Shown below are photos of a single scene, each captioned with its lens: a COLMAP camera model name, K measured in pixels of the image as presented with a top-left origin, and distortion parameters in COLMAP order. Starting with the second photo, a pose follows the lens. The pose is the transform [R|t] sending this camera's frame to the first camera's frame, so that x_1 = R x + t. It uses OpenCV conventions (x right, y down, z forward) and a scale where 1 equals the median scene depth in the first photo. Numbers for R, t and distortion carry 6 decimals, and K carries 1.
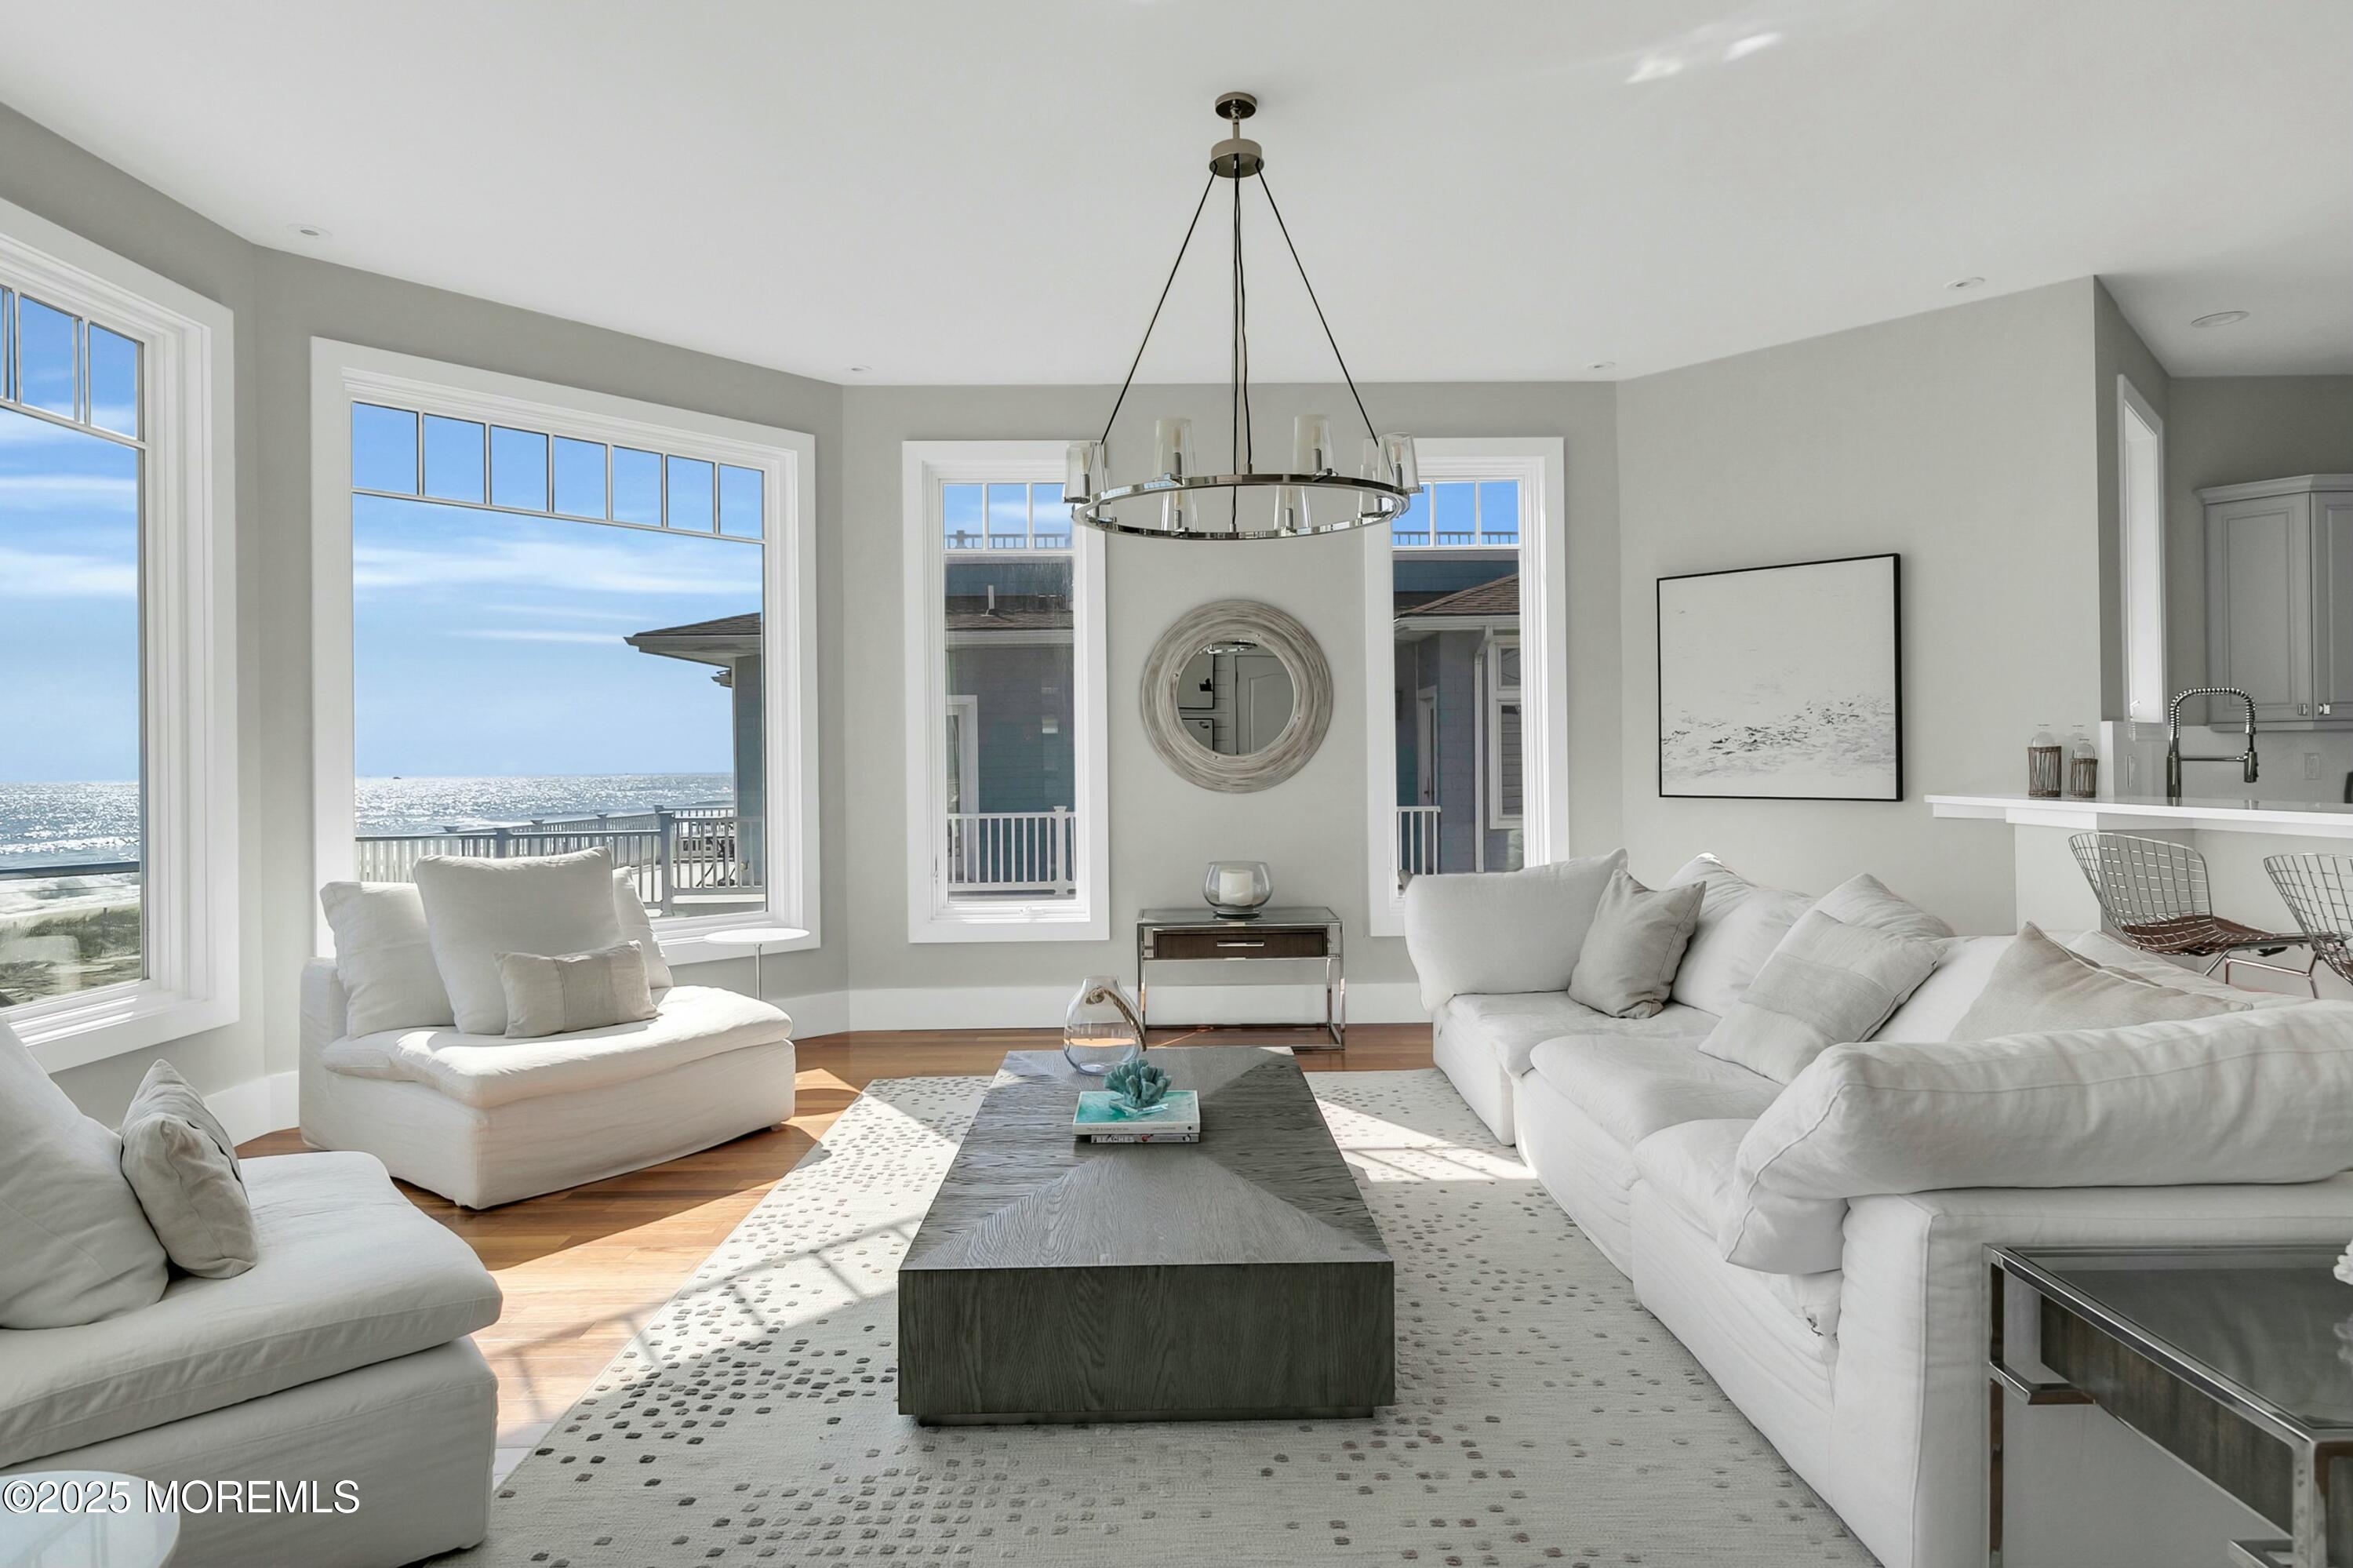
lens RADIAL K [[1304.5, 0, 1180.7], [0, 1304.5, 759.4], [0, 0, 1]] dist [0.003431, 0.000869]
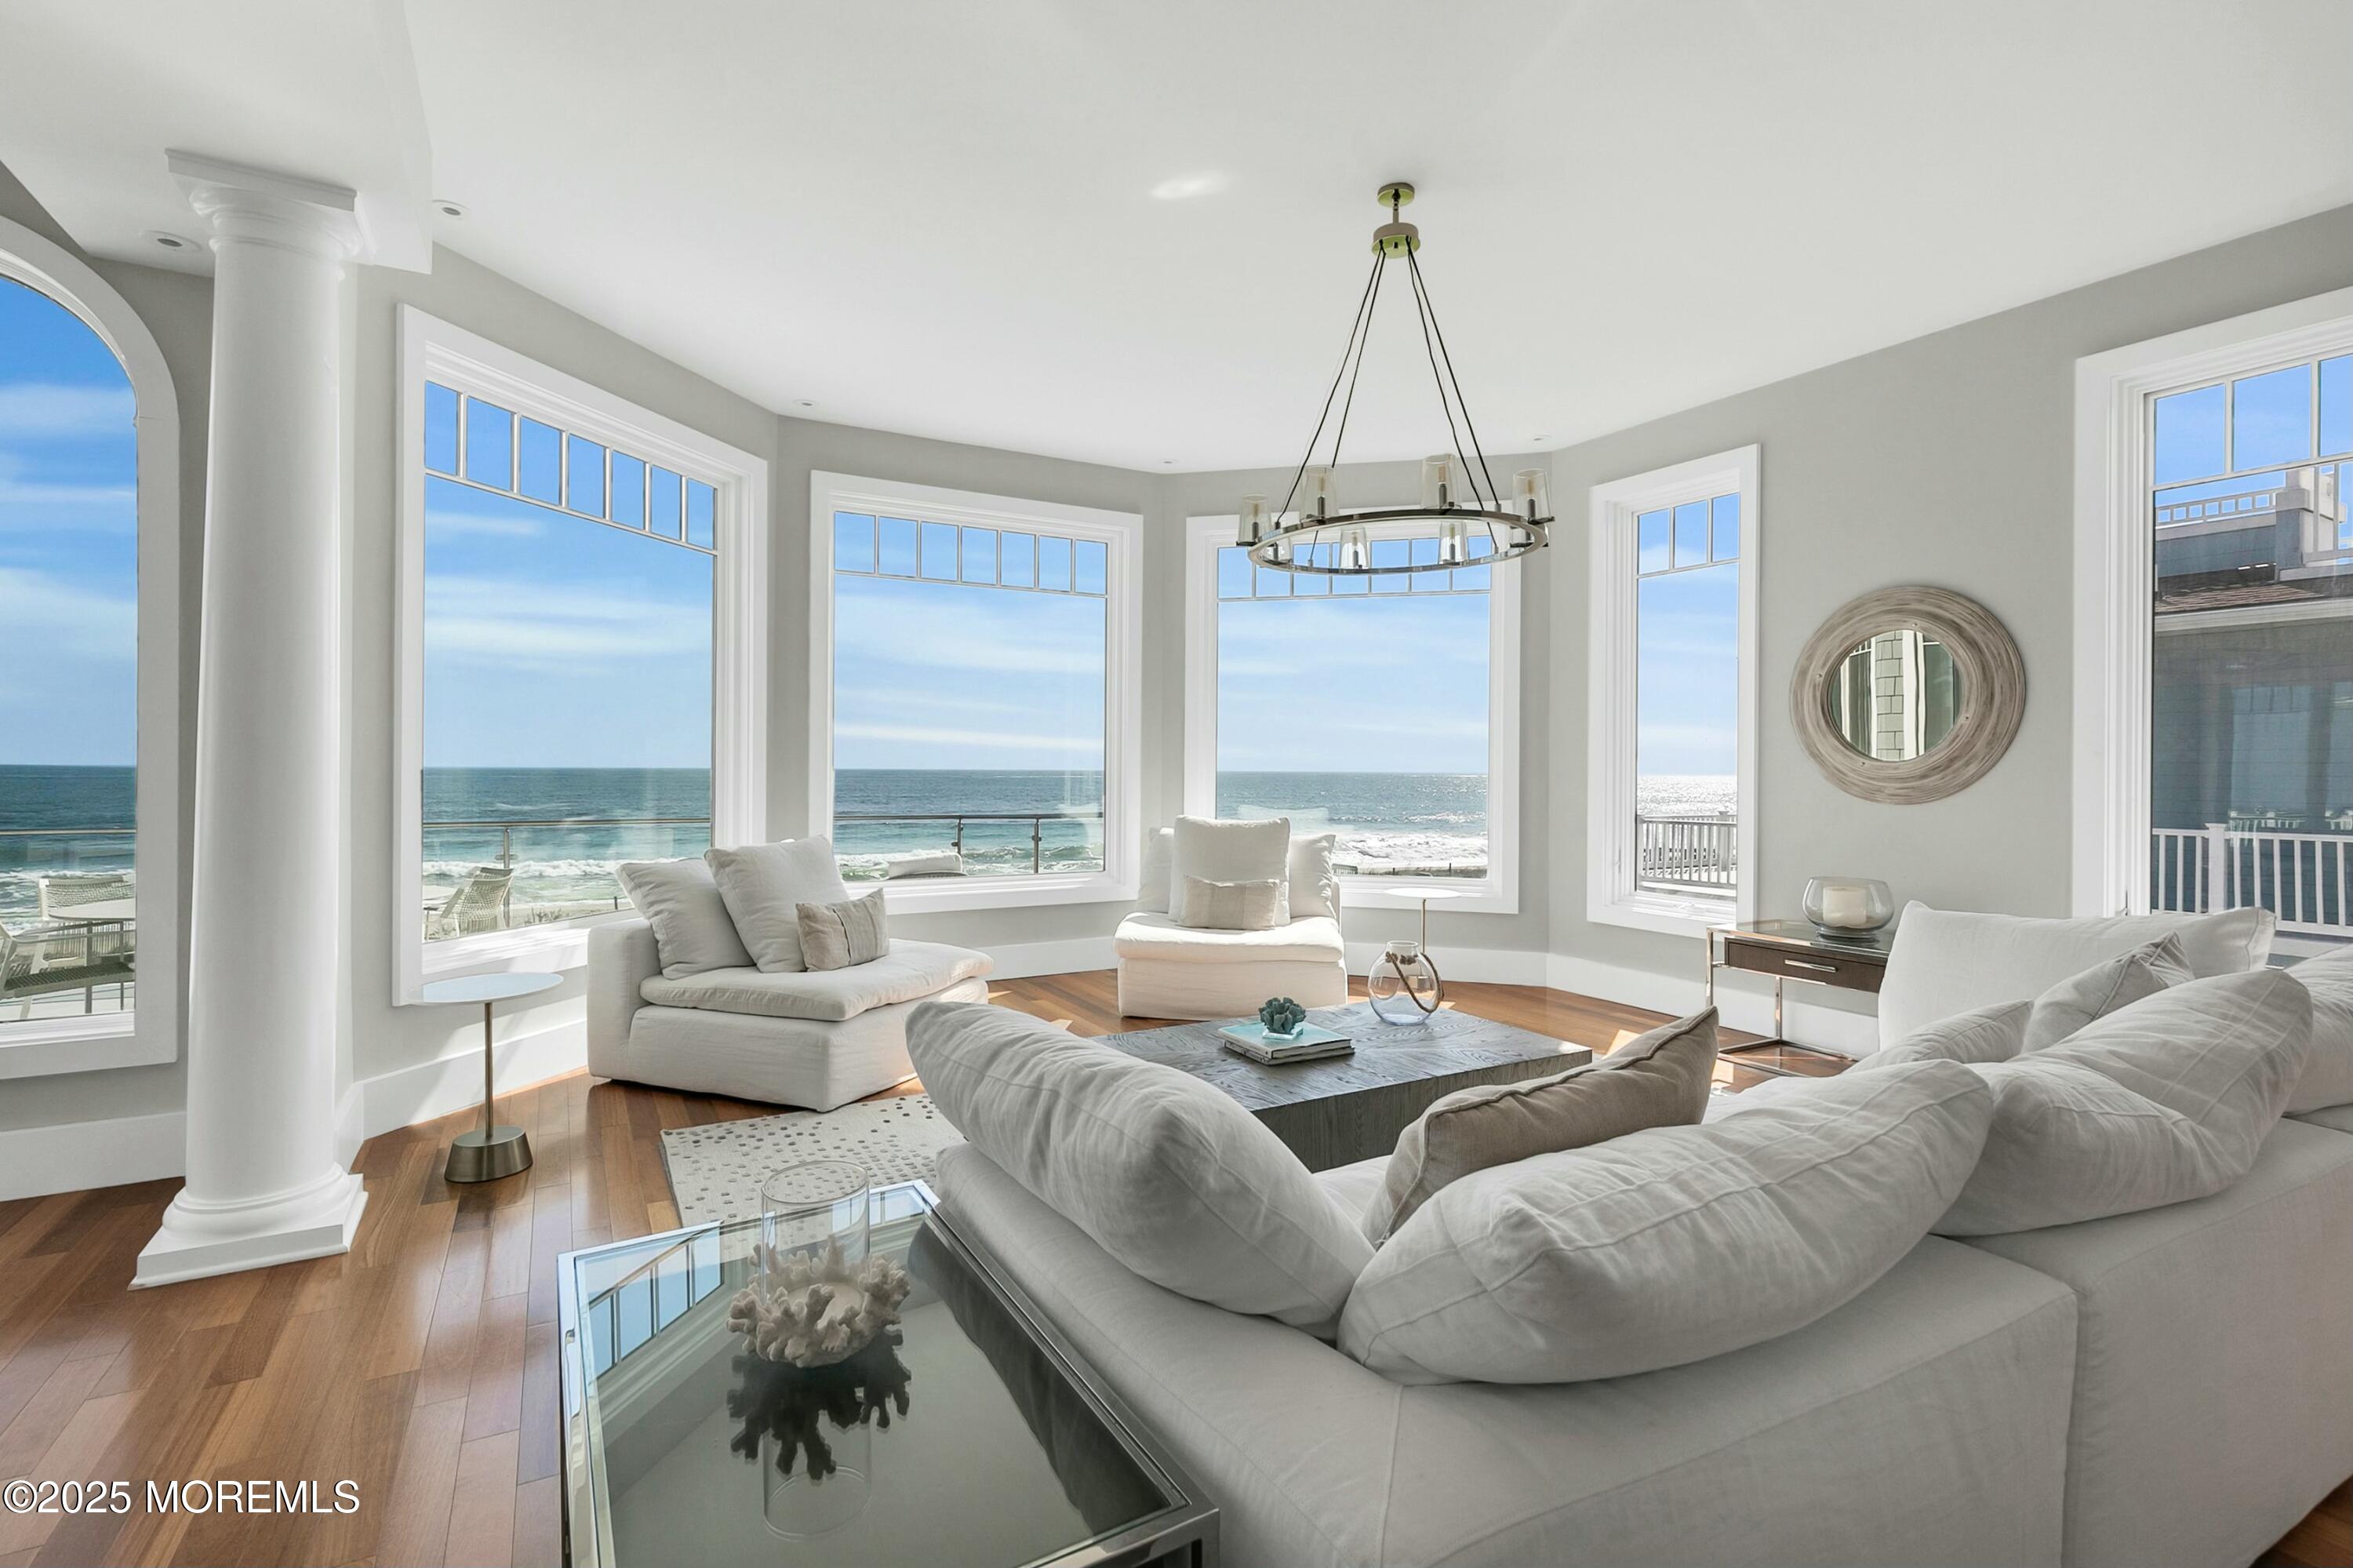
lens RADIAL K [[1073.4, 0, 1178.2], [0, 1073.4, 785.2], [0, 0, 1]] dist [-0.003176, -0.000152]
pose [[0.479265, 0.028740, -0.877200, 0.451310], [-0.009335, 0.999574, 0.027649, -0.002831], [0.877621, -0.005063, 0.479329, 0.223845]]
